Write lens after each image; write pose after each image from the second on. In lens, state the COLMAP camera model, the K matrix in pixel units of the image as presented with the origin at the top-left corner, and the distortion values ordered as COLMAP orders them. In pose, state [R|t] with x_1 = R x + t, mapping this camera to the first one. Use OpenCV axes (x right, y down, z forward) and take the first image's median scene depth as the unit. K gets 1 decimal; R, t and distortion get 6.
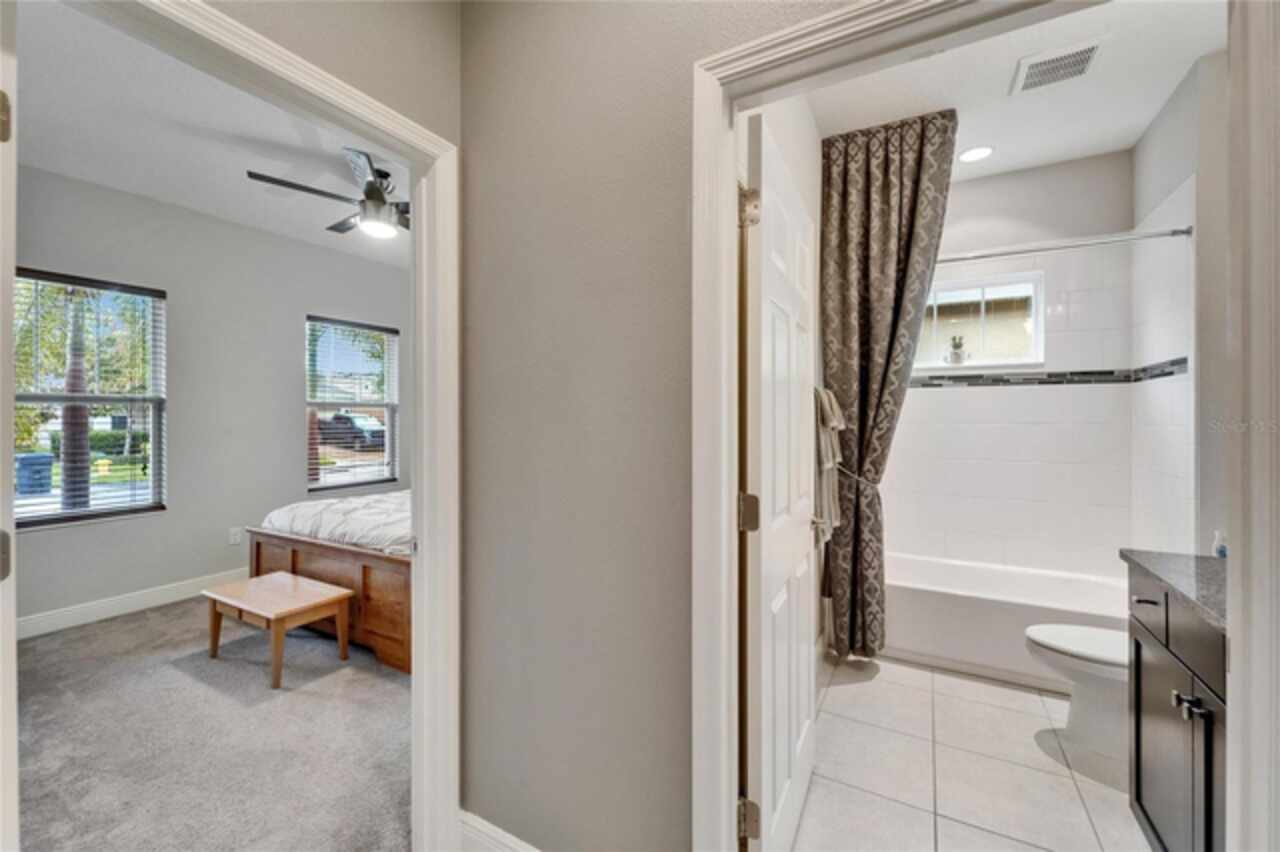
lens RADIAL K [[513.8, 0, 632.7], [0, 513.8, 412.0], [0, 0, 1]] dist [-0.000290, -0.000410]
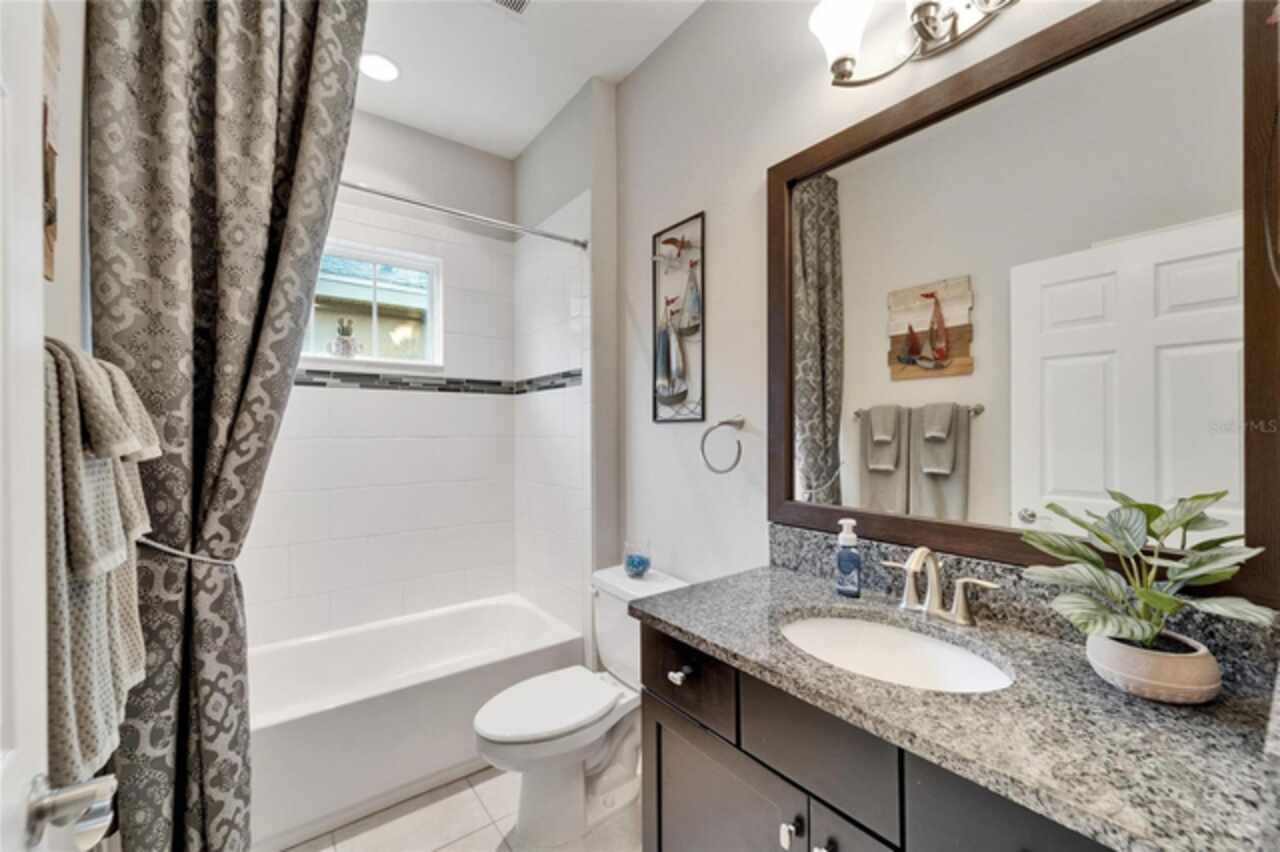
lens RADIAL K [[509.4, 0, 625.5], [0, 509.4, 430.9], [0, 0, 1]] dist [0.000078, -0.000400]
pose [[0.403487, -0.003370, 0.914979, 0.167114], [-0.004065, 0.999977, 0.005476, 0.007035], [-0.914976, -0.005929, 0.403464, 0.436697]]
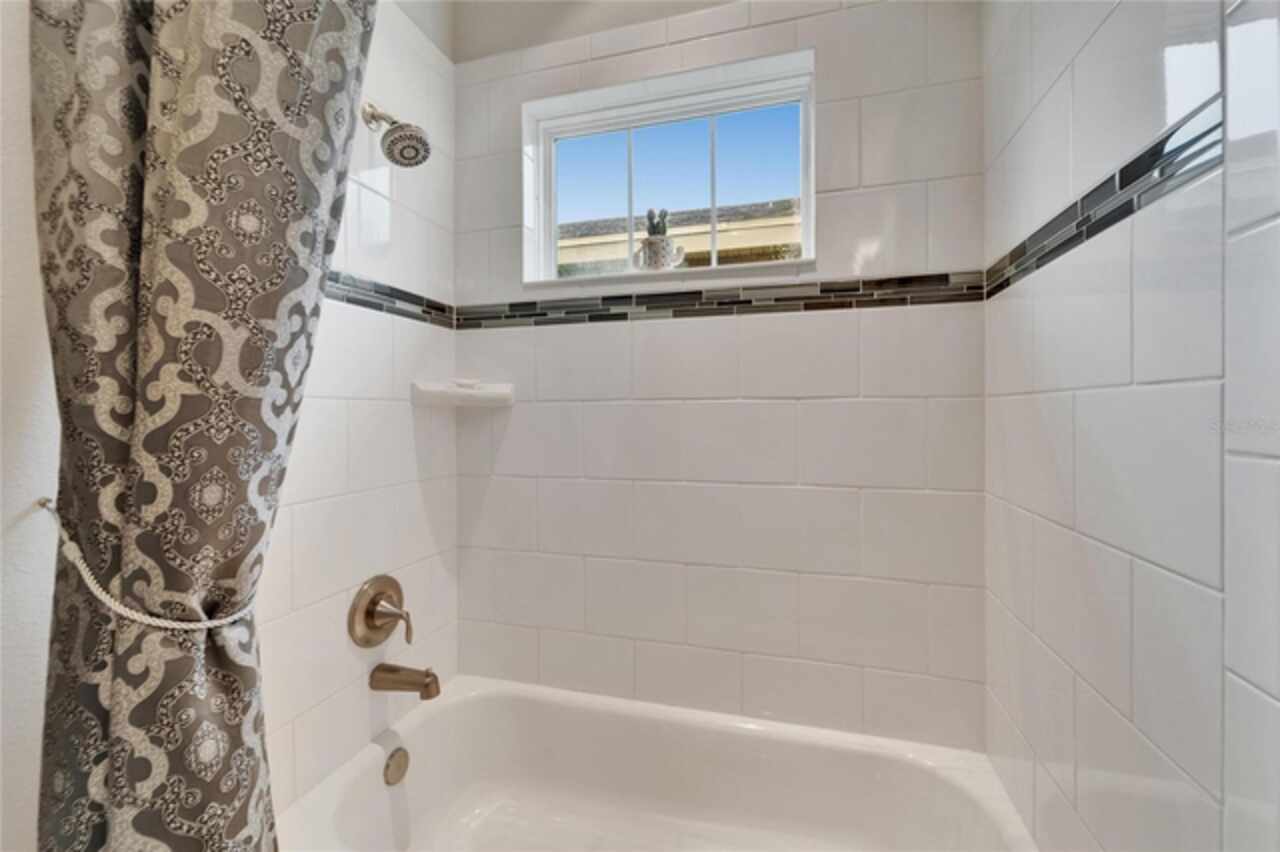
lens RADIAL K [[515.9, 0, 638.6], [0, 515.9, 410.3], [0, 0, 1]] dist [0.001828, -0.000171]
pose [[0.970116, -0.004565, 0.242600, 0.630952], [0.002630, 0.999962, 0.008297, 0.033563], [-0.242629, -0.007411, 0.970091, 0.700449]]
